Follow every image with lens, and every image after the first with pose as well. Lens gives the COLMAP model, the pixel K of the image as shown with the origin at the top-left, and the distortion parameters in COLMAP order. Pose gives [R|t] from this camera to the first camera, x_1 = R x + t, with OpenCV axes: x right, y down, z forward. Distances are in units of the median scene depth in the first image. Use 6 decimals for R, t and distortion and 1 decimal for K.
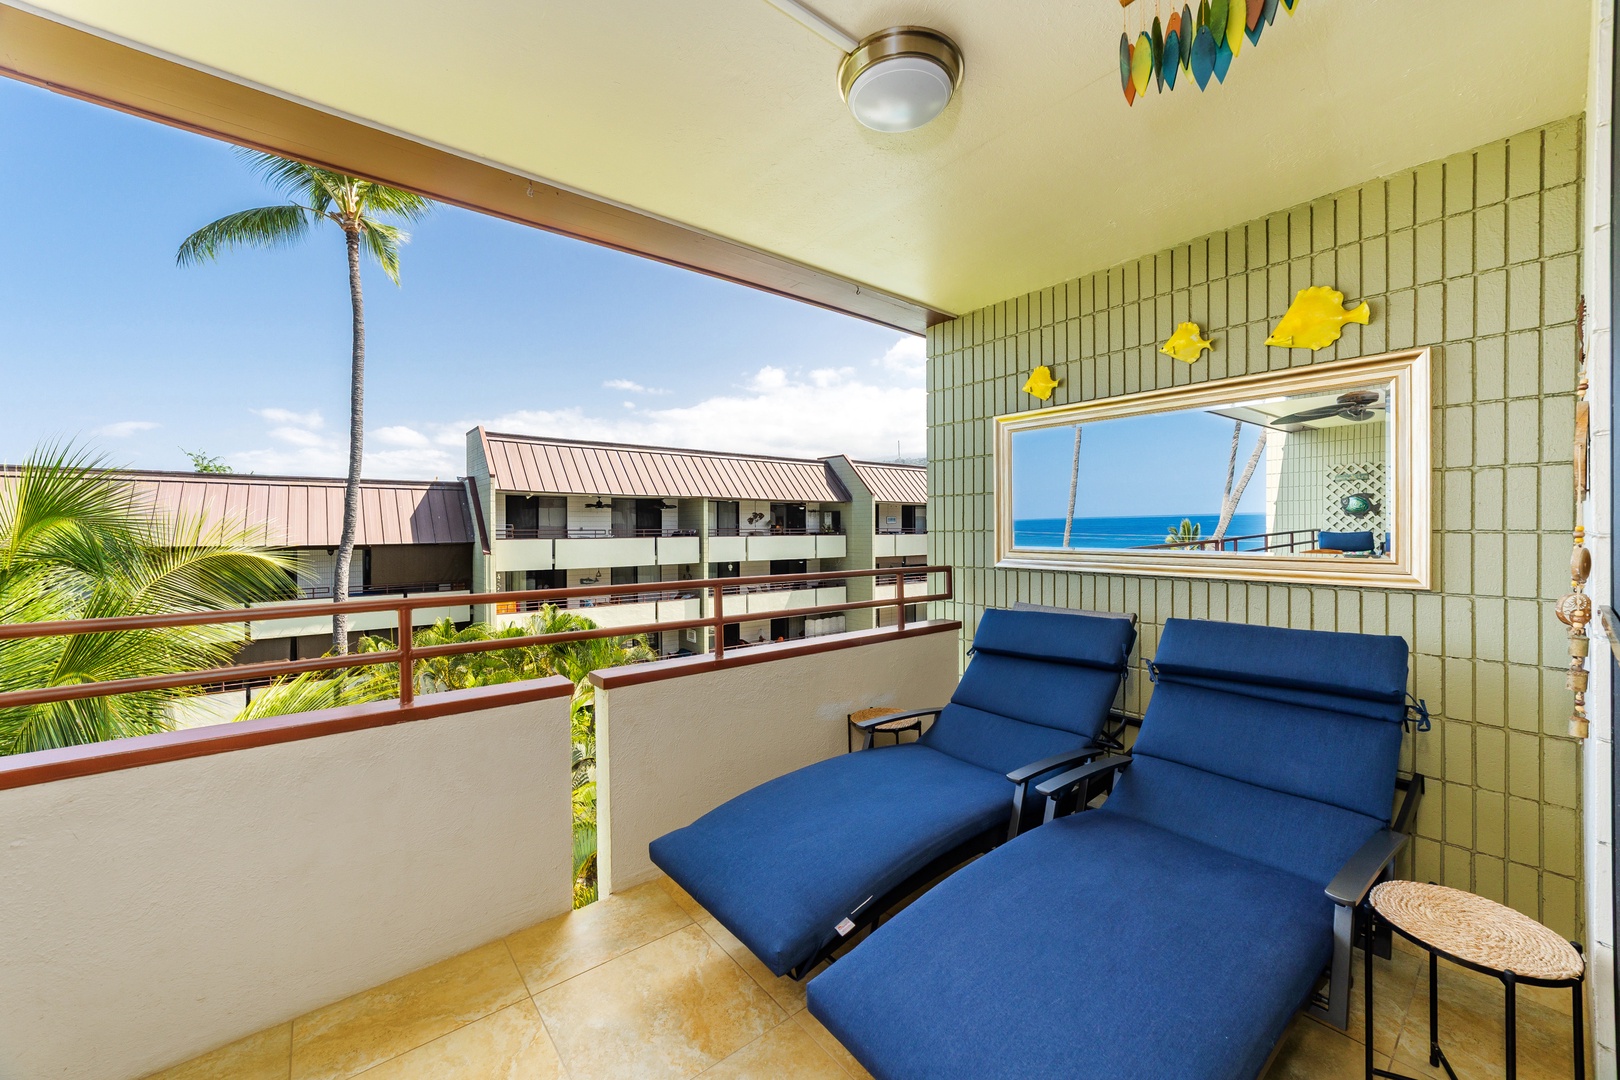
lens RADIAL K [[620.0, 0, 805.3], [0, 620.0, 529.3], [0, 0, 1]] dist [-0.031452, 0.013568]
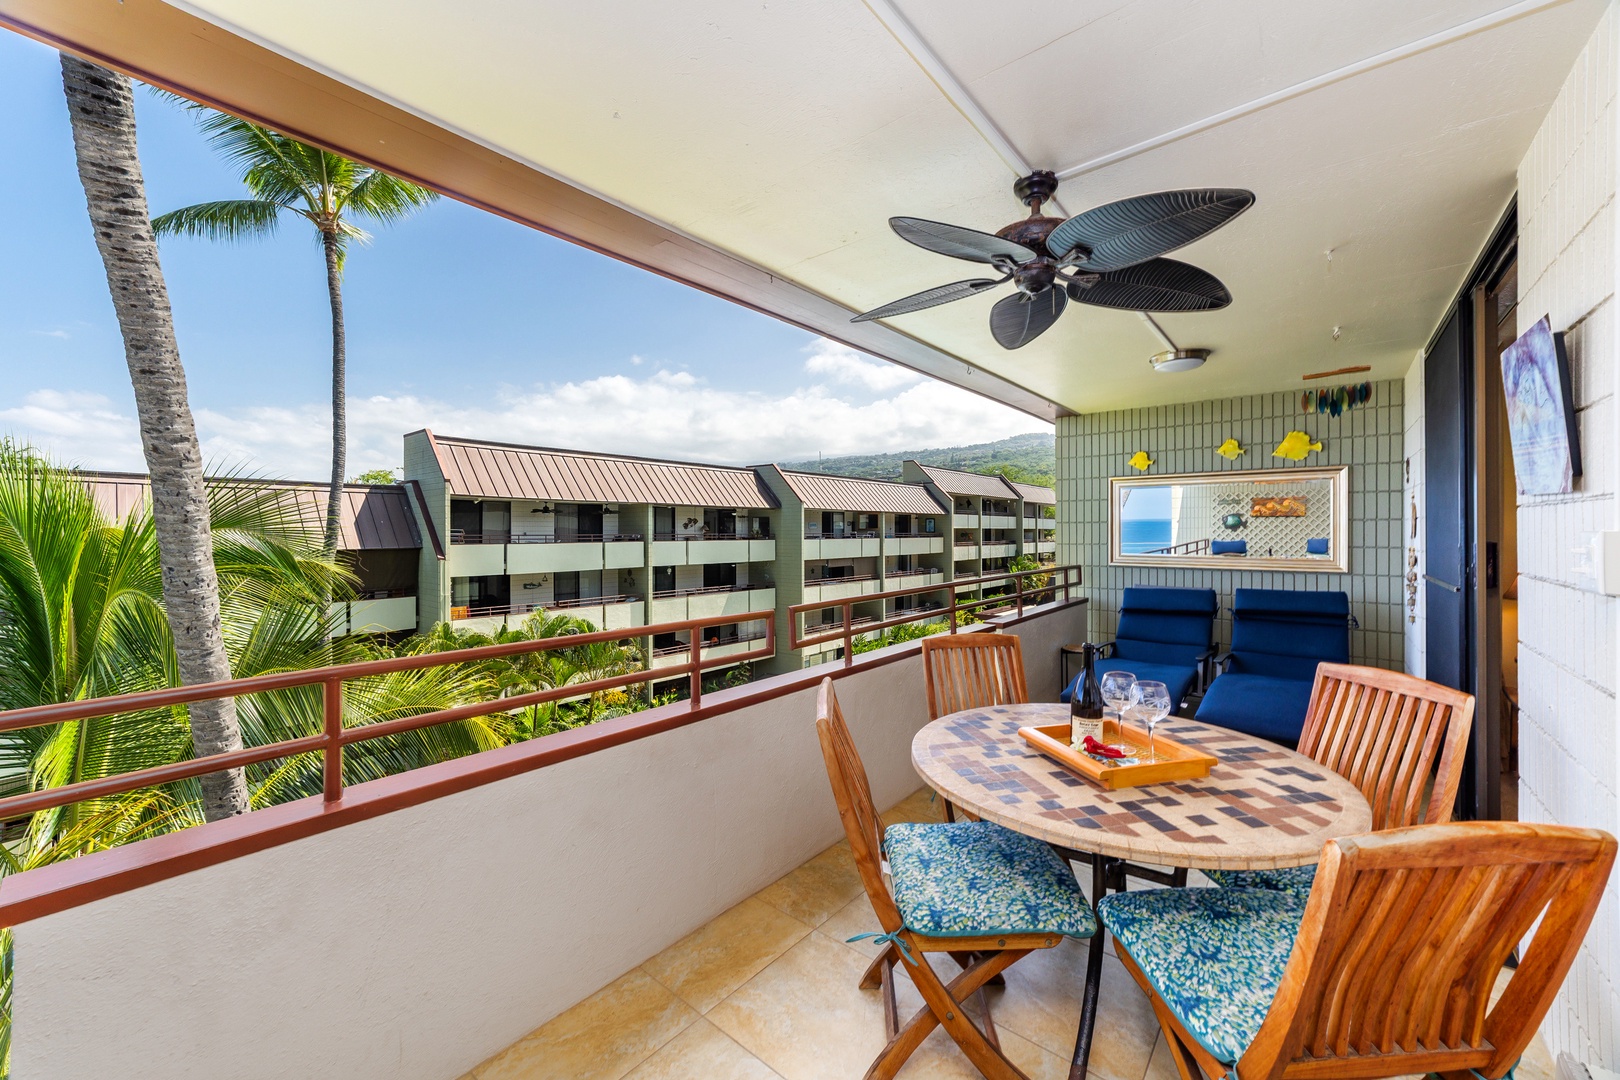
lens RADIAL K [[620.0, 0, 805.3], [0, 620.0, 529.3], [0, 0, 1]] dist [-0.031452, 0.013568]
pose [[0.981728, 0.003812, 0.190250, -0.114945], [-0.002754, 0.999979, -0.005822, -0.003619], [-0.190269, 0.005191, 0.981718, -0.070144]]
